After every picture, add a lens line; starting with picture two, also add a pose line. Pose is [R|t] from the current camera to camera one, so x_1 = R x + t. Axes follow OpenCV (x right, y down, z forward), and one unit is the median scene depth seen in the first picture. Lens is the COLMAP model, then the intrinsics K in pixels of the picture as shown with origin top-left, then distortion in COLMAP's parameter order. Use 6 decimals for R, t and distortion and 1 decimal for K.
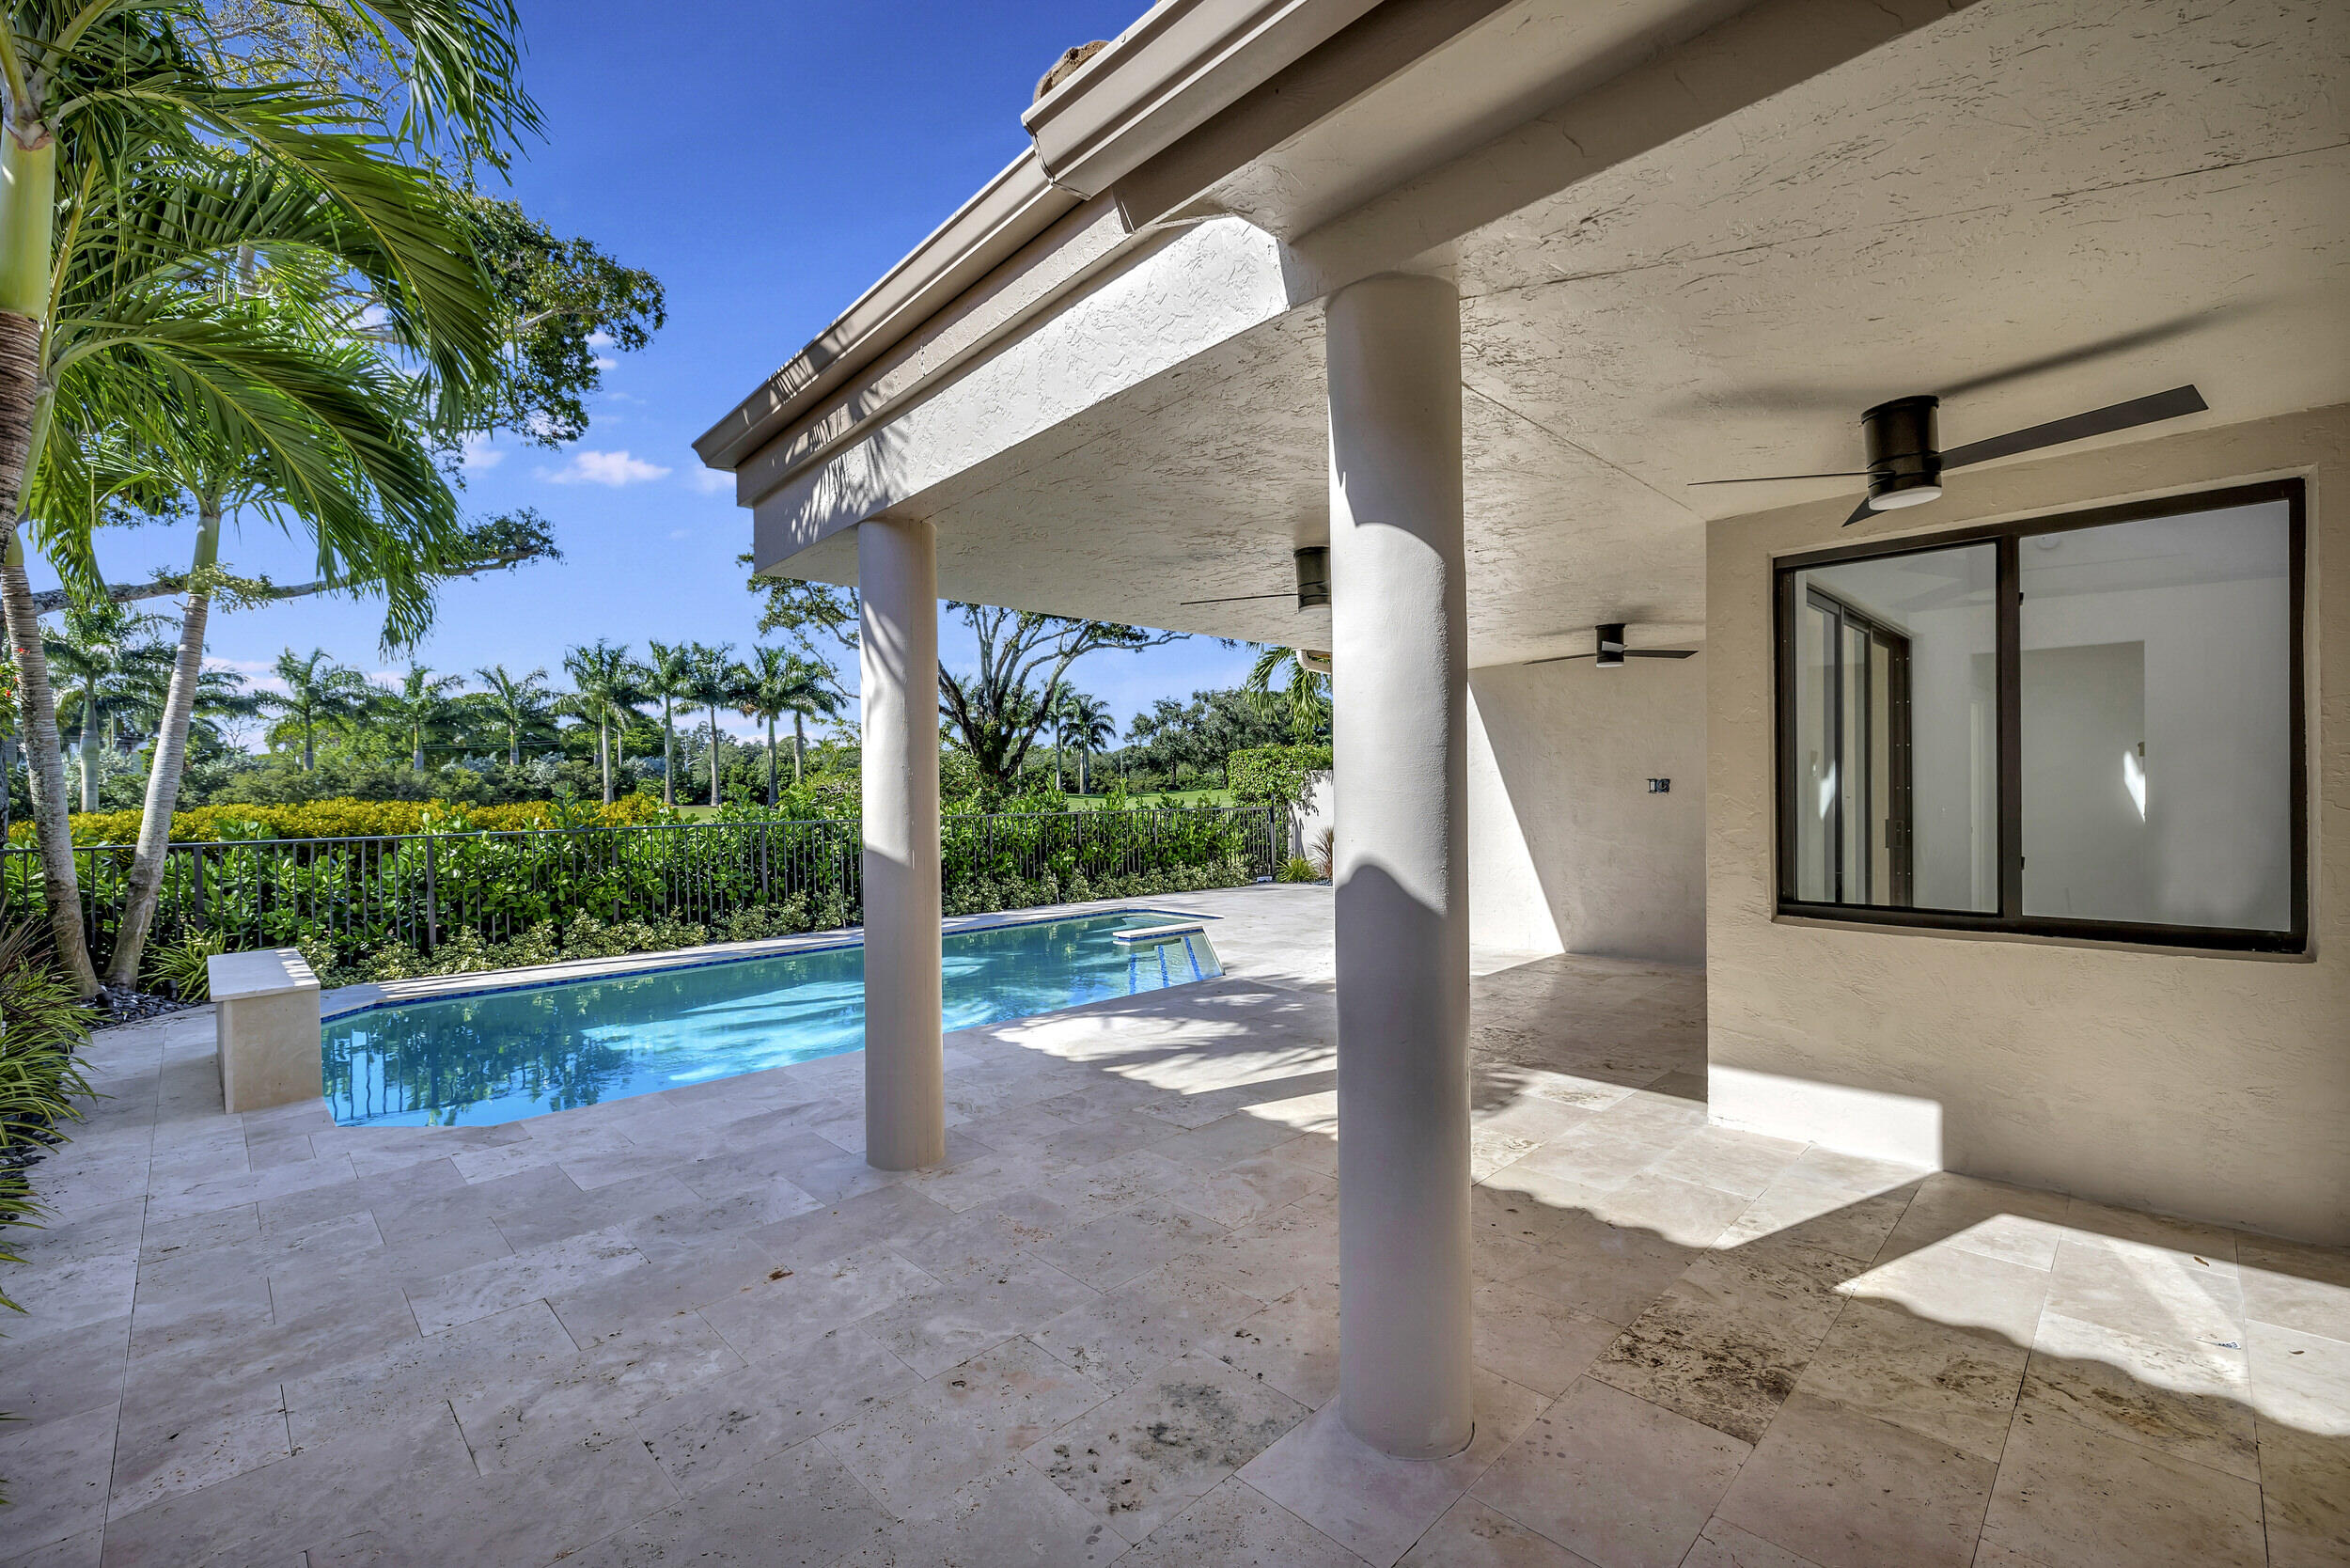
lens RADIAL K [[988.2, 0, 1168.0], [0, 988.2, 784.7], [0, 0, 1]] dist [0.002973, -0.000016]
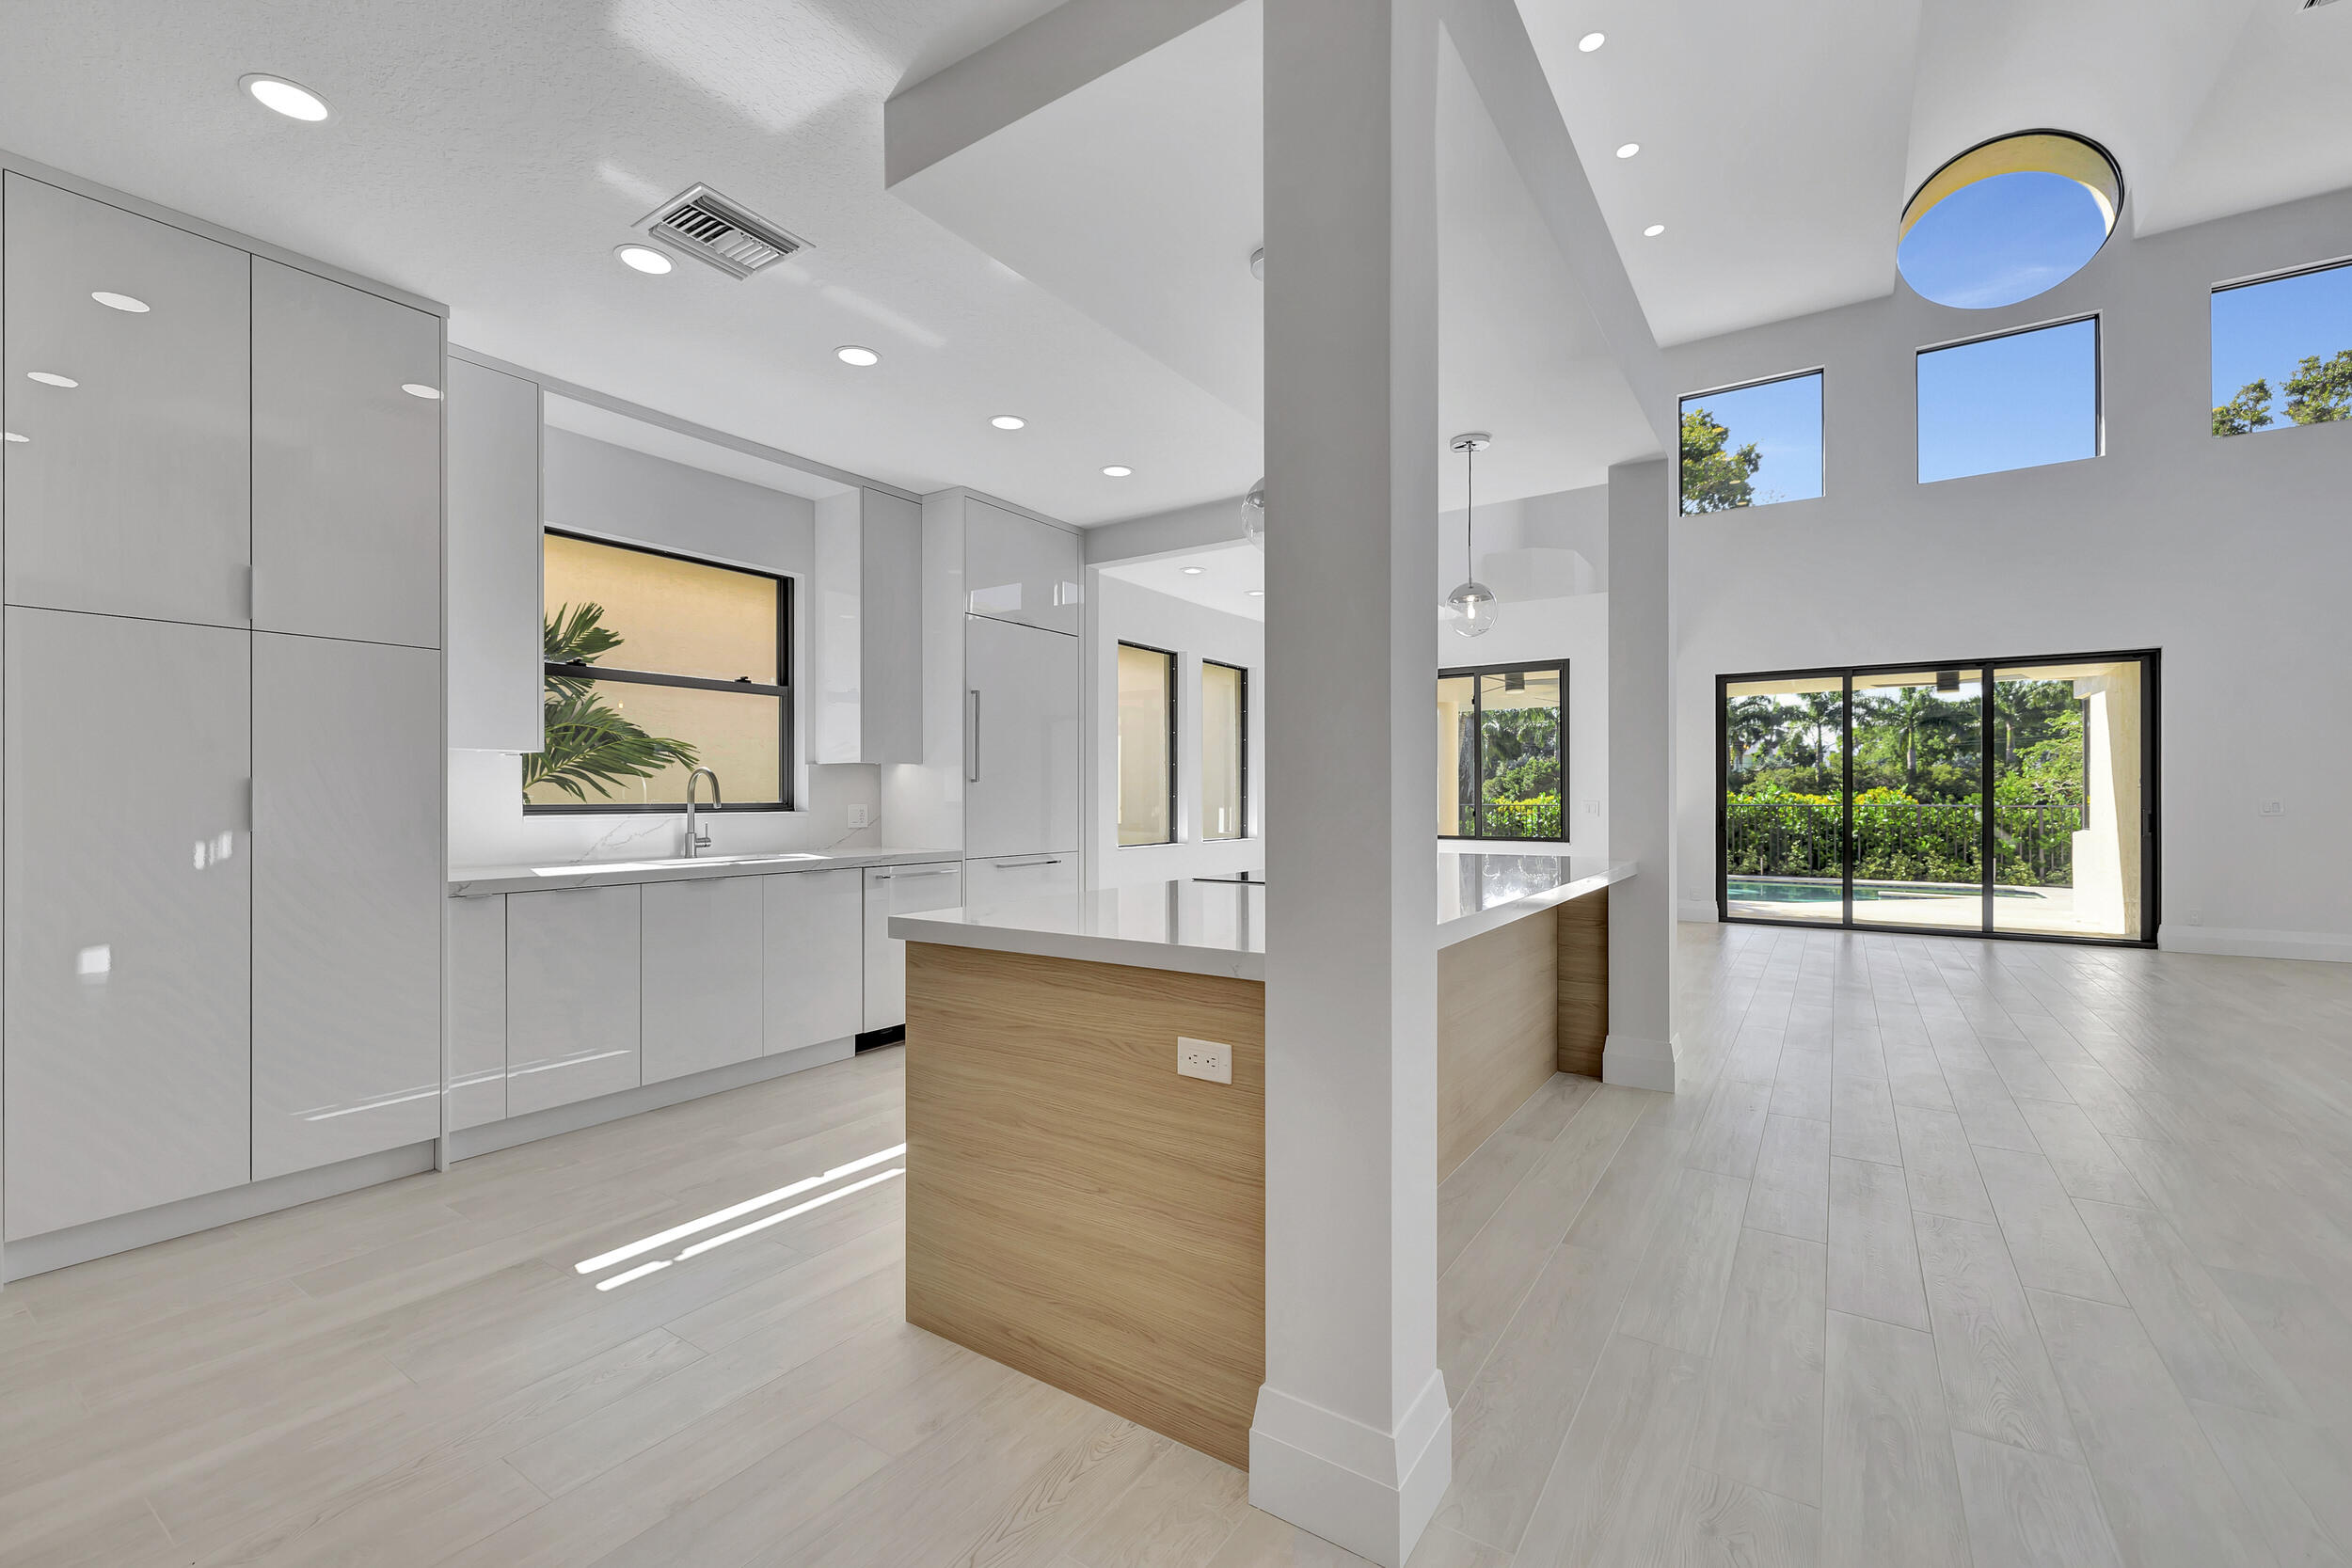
lens RADIAL K [[989.0, 0, 1169.0], [0, 989.0, 784.7], [0, 0, 1]] dist [0.002973, -0.000016]
pose [[0.199166, 0.002438, -0.979963, 0.325484], [0.002494, 0.999992, 0.002995, -0.000276], [0.979963, -0.003041, 0.199158, -0.063818]]
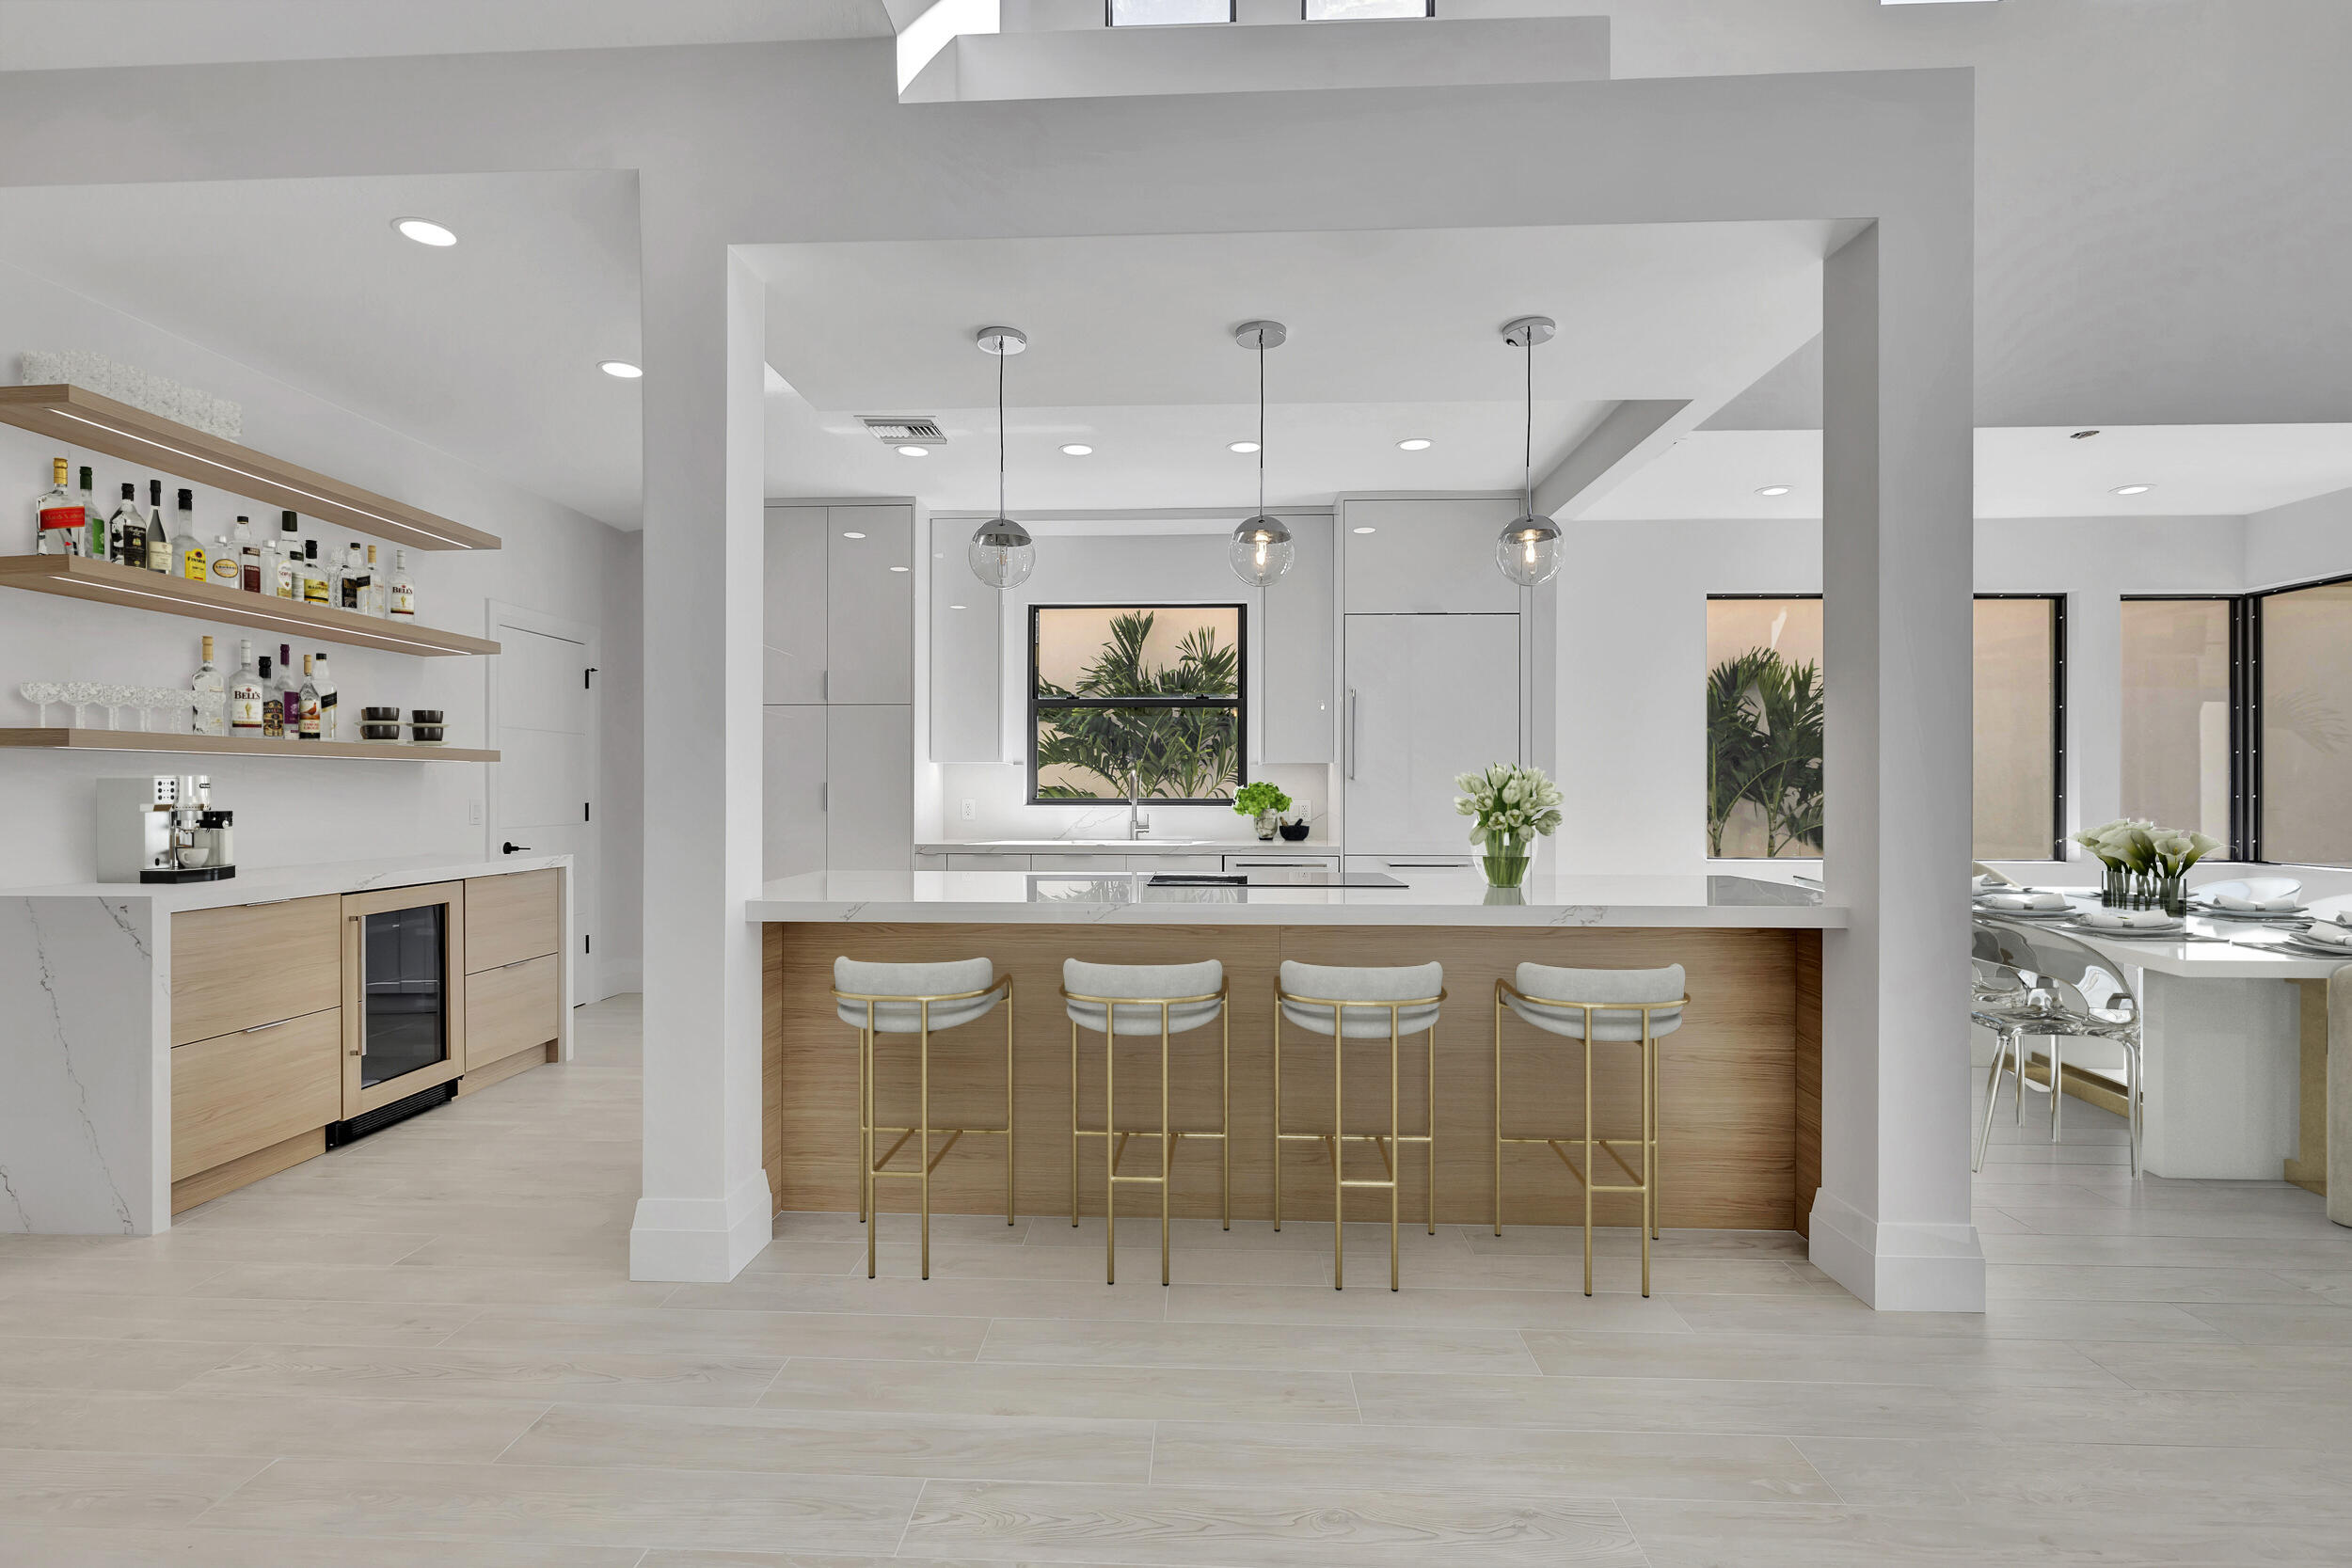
lens RADIAL K [[1095.2, 0, 1162.2], [0, 1095.2, 789.9], [0, 0, 1]] dist [-0.000770, -0.000454]
pose [[-0.730305, 0.010872, -0.683034, 0.309761], [0.009721, 0.999938, 0.005522, -0.000051], [0.683052, -0.002607, -0.730365, 0.037334]]
